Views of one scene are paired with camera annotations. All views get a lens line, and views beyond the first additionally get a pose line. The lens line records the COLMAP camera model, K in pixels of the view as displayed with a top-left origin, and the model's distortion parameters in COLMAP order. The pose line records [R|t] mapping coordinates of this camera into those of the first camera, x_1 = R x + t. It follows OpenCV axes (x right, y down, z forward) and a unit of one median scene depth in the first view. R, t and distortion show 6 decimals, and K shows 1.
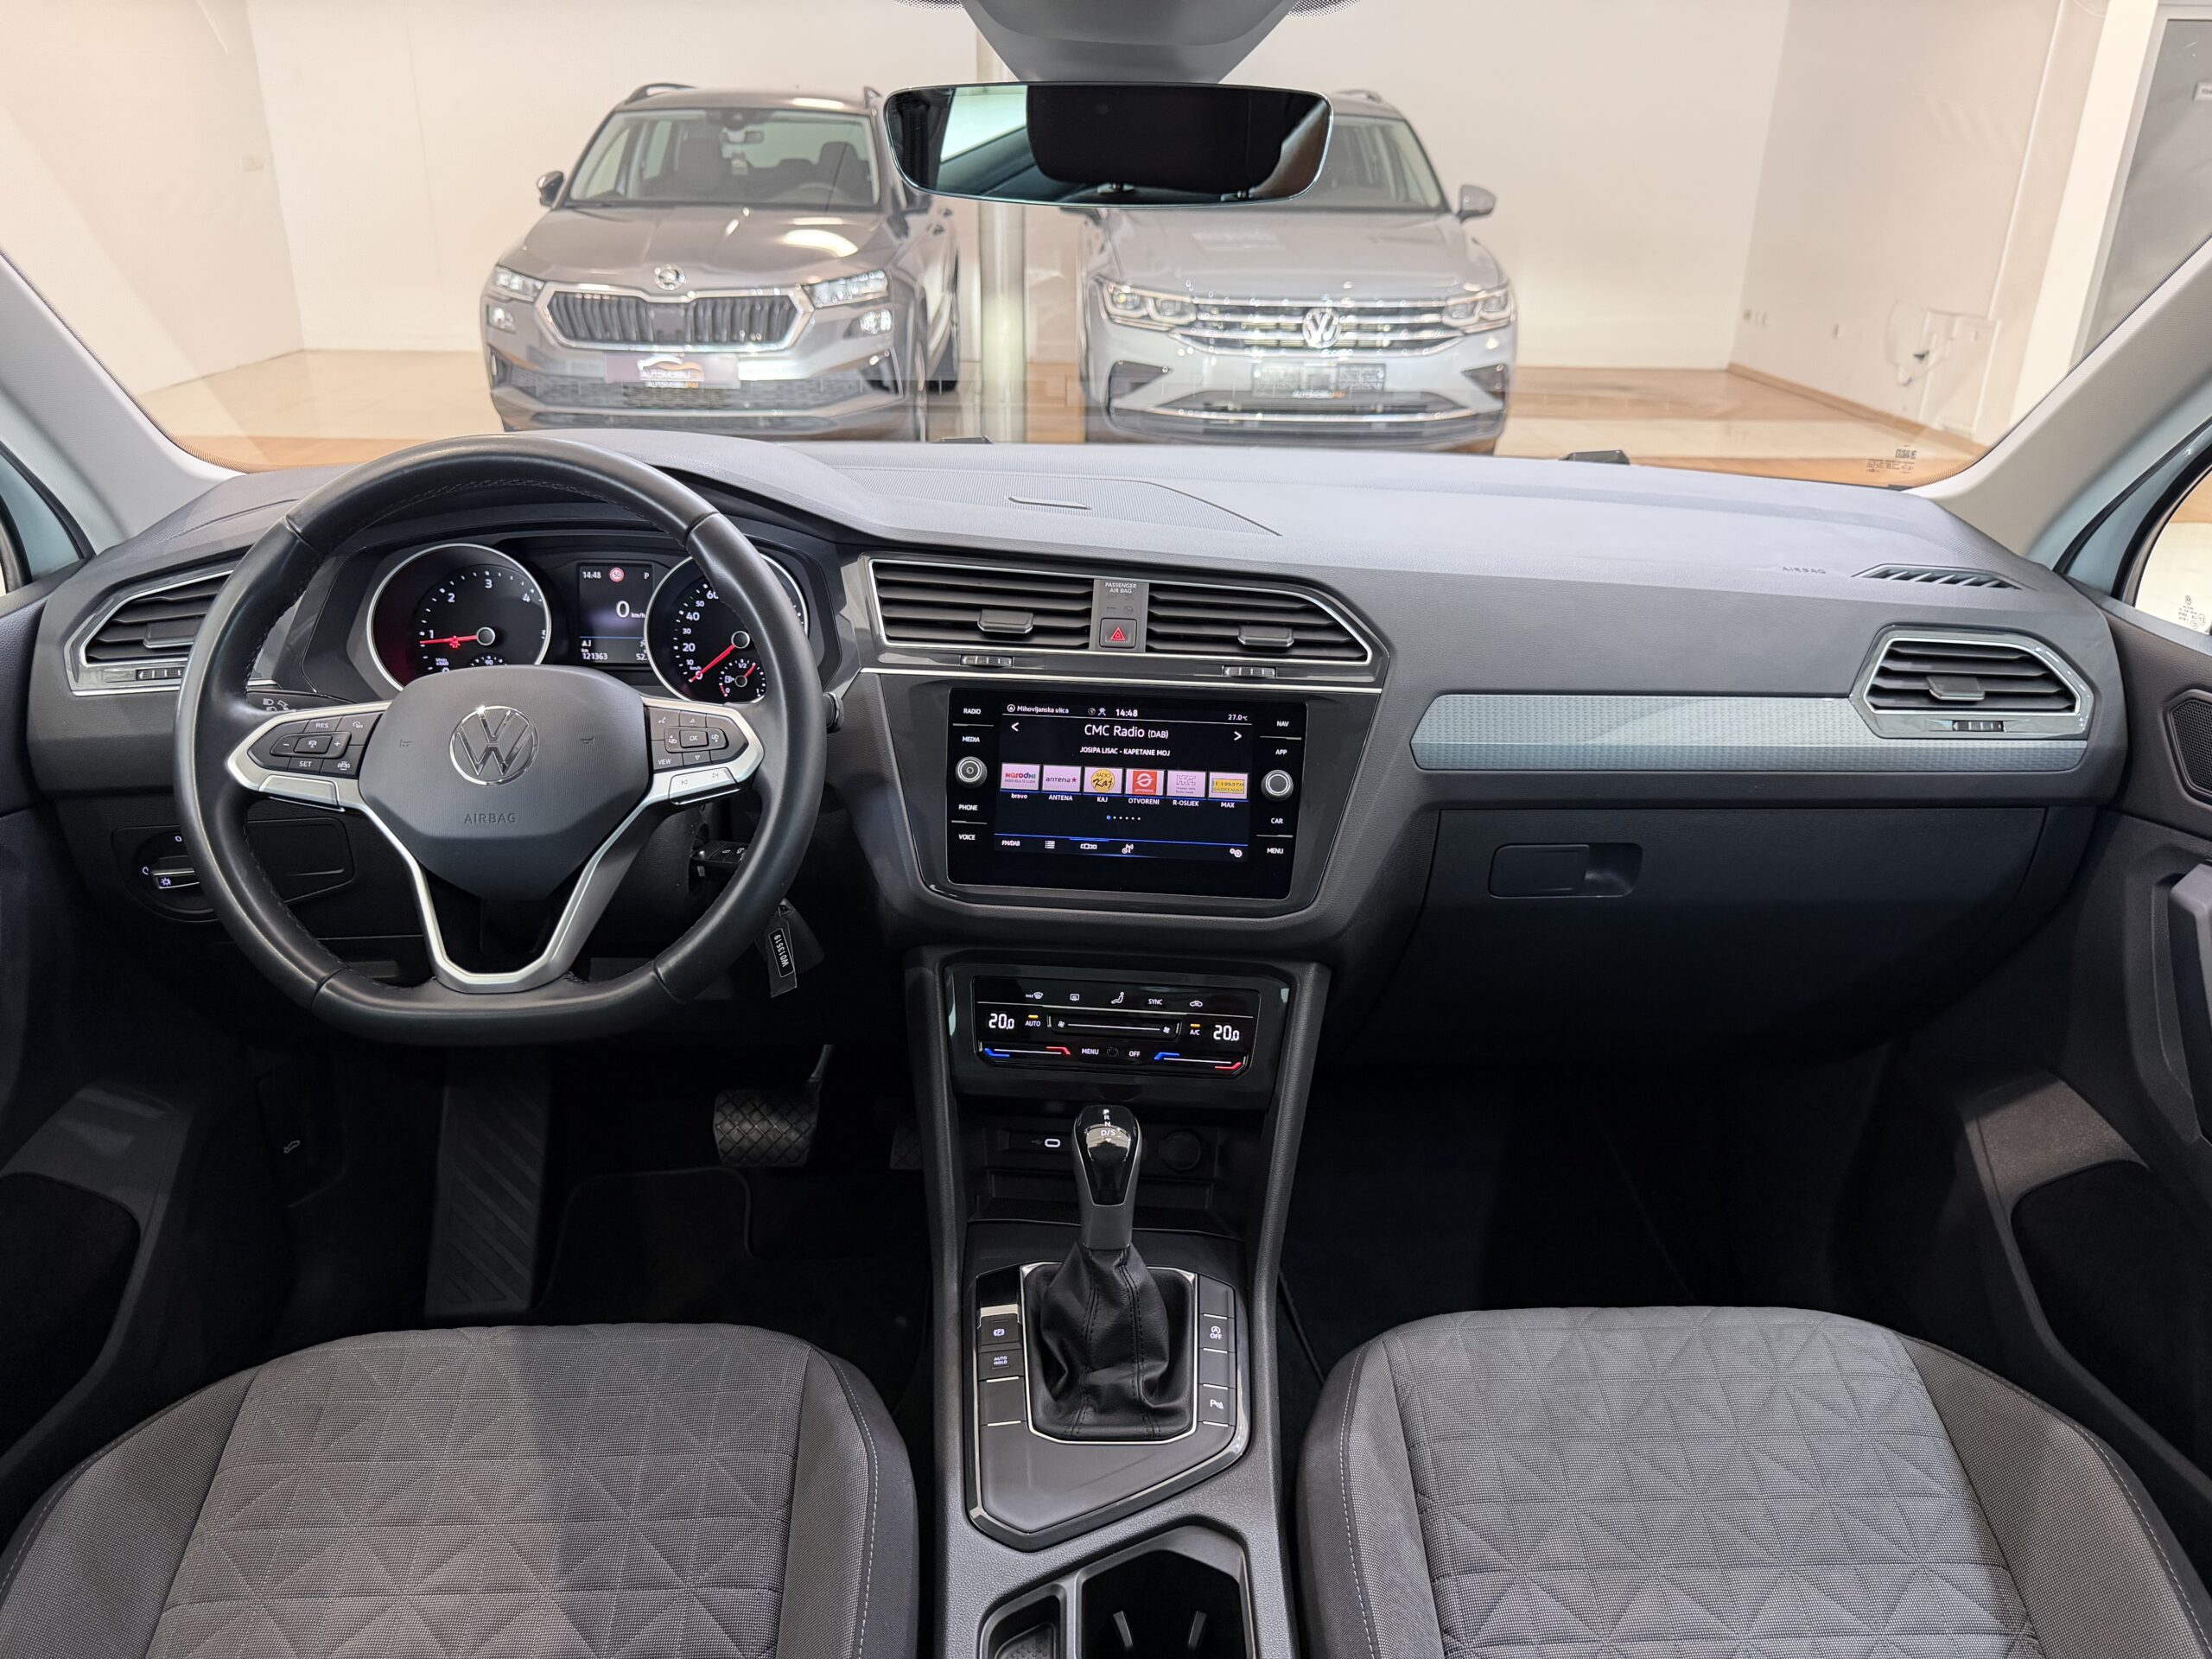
lens RADIAL K [[1617.4, 0, 1109.2], [0, 1617.4, 829.3], [0, 0, 1]] dist [0.006921, -0.007037]
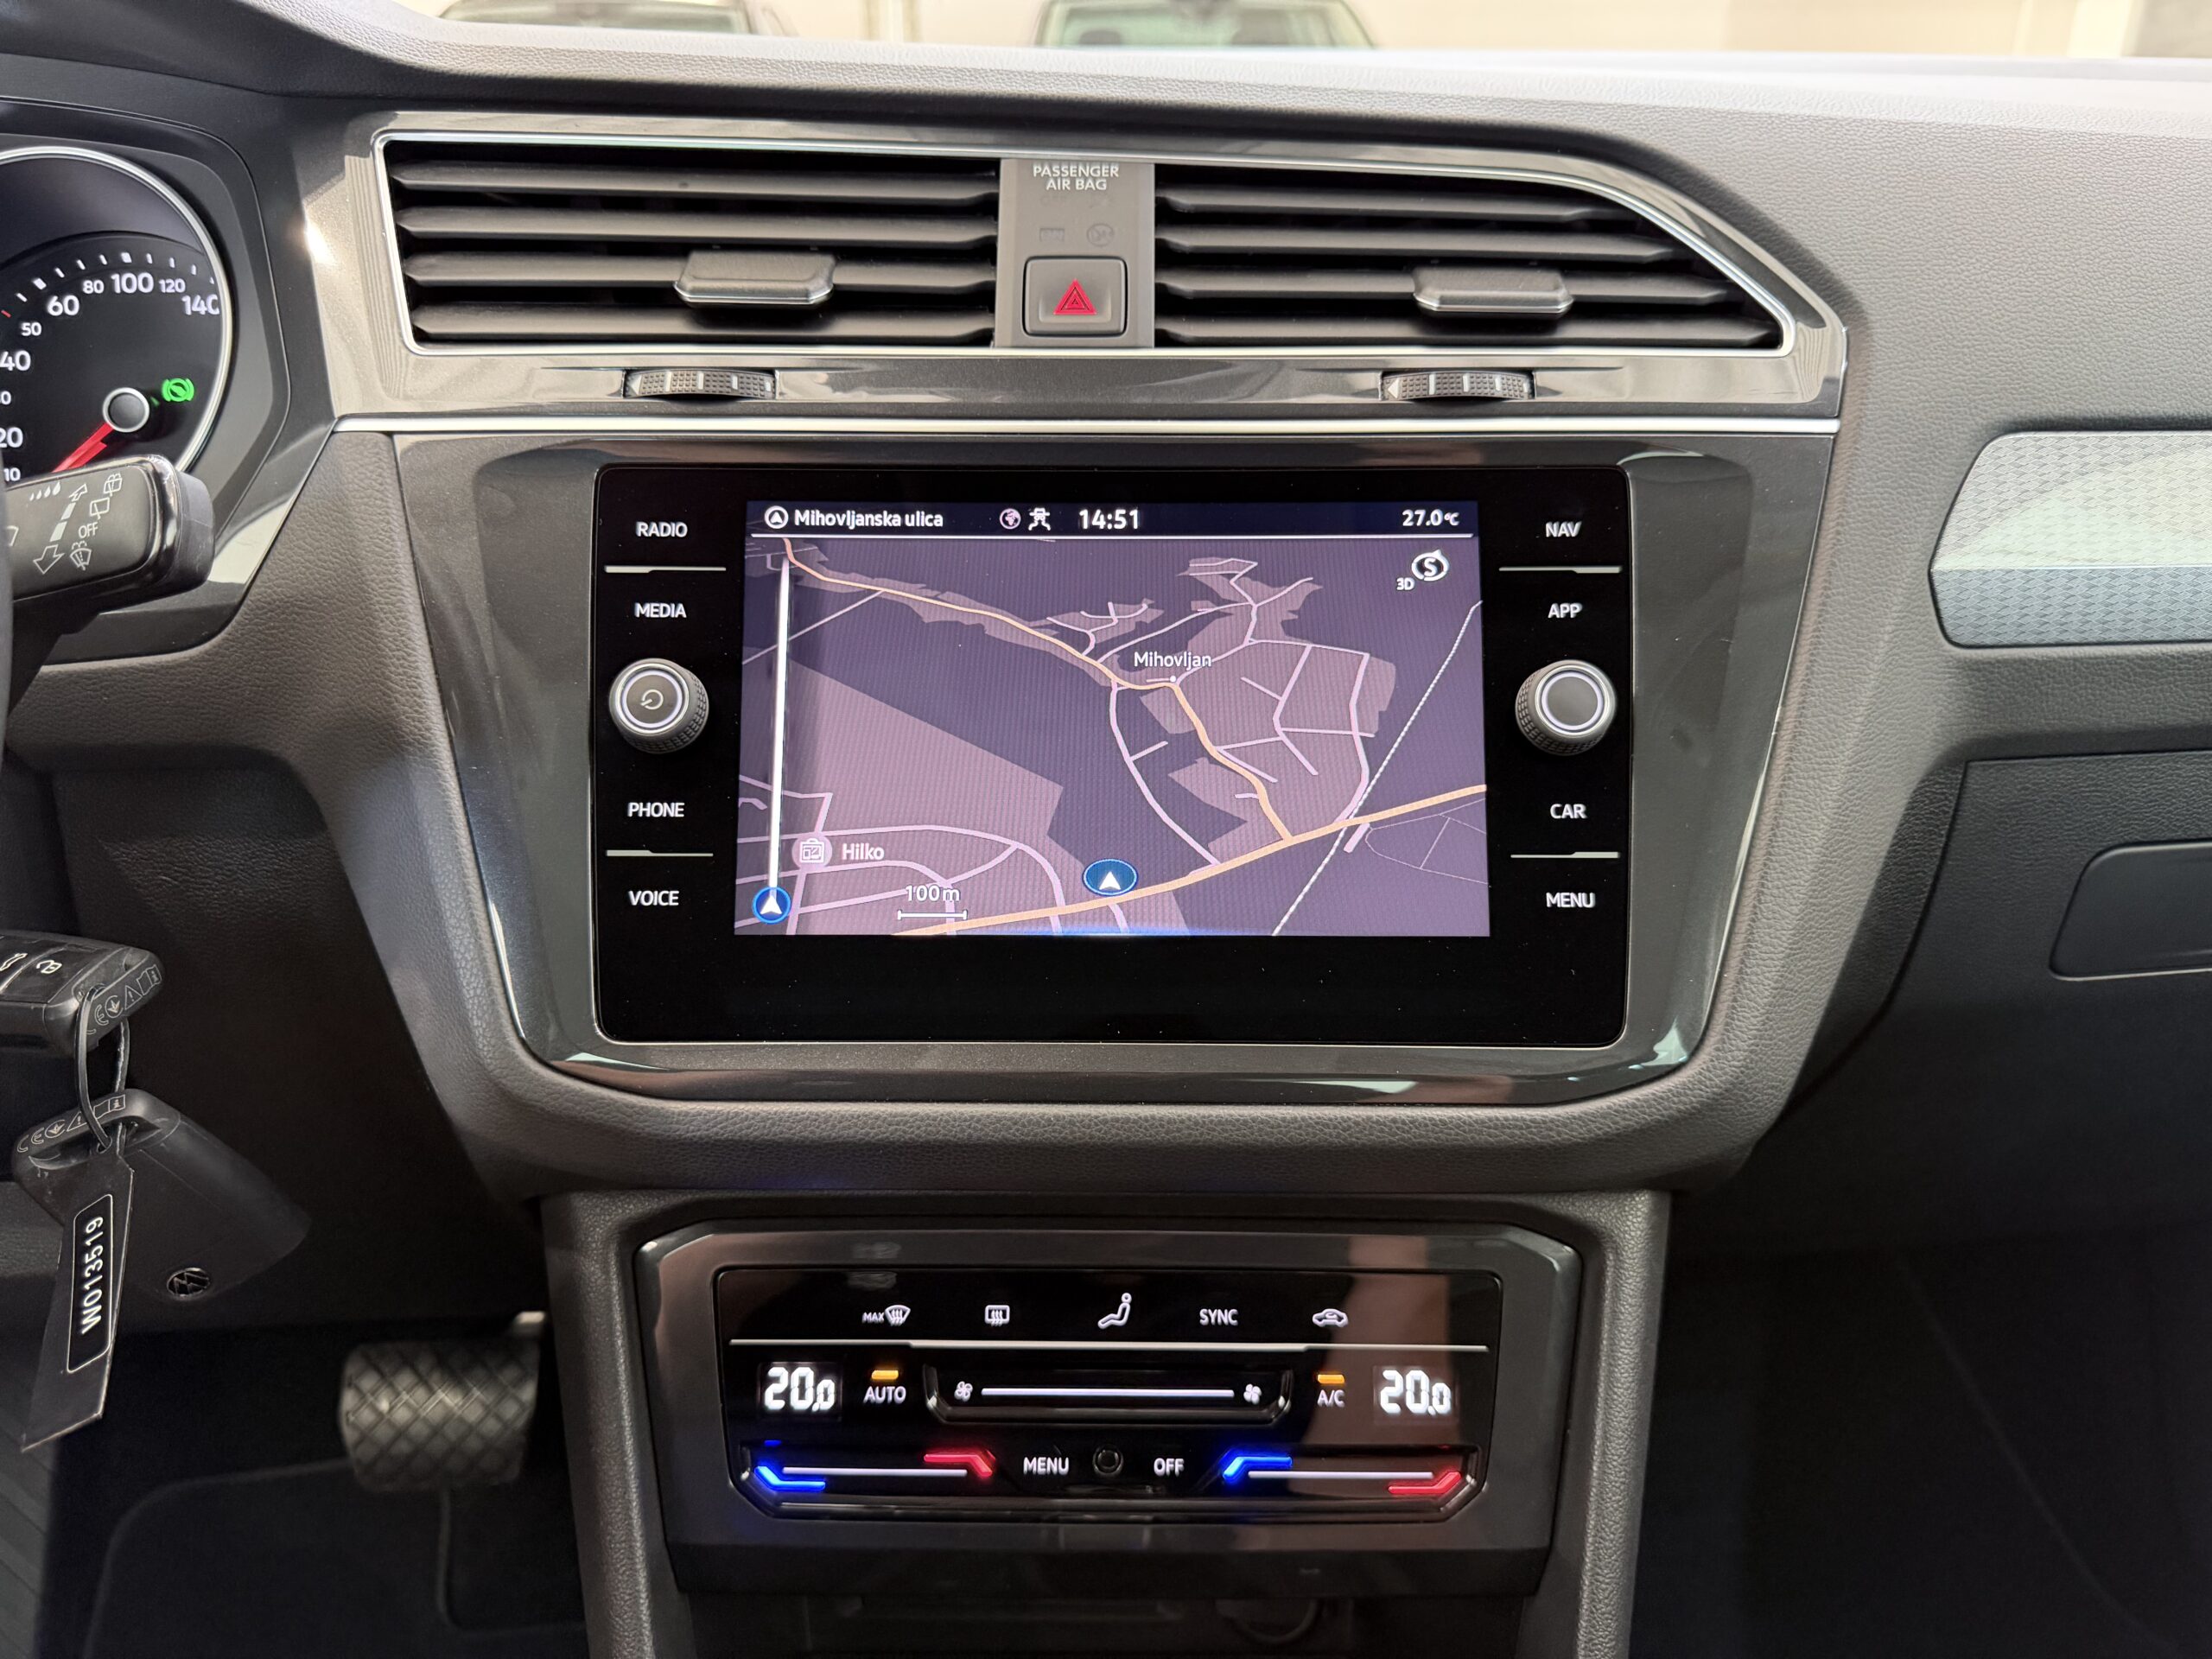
lens RADIAL K [[1617.4, 0, 1109.0], [0, 1617.4, 847.7], [0, 0, 1]] dist [0.006921, -0.007037]
pose [[0.997047, -0.043638, 0.063190, -0.014692], [0.041440, 0.998504, 0.035684, -0.013424], [-0.064653, -0.032960, 0.997363, 0.644043]]
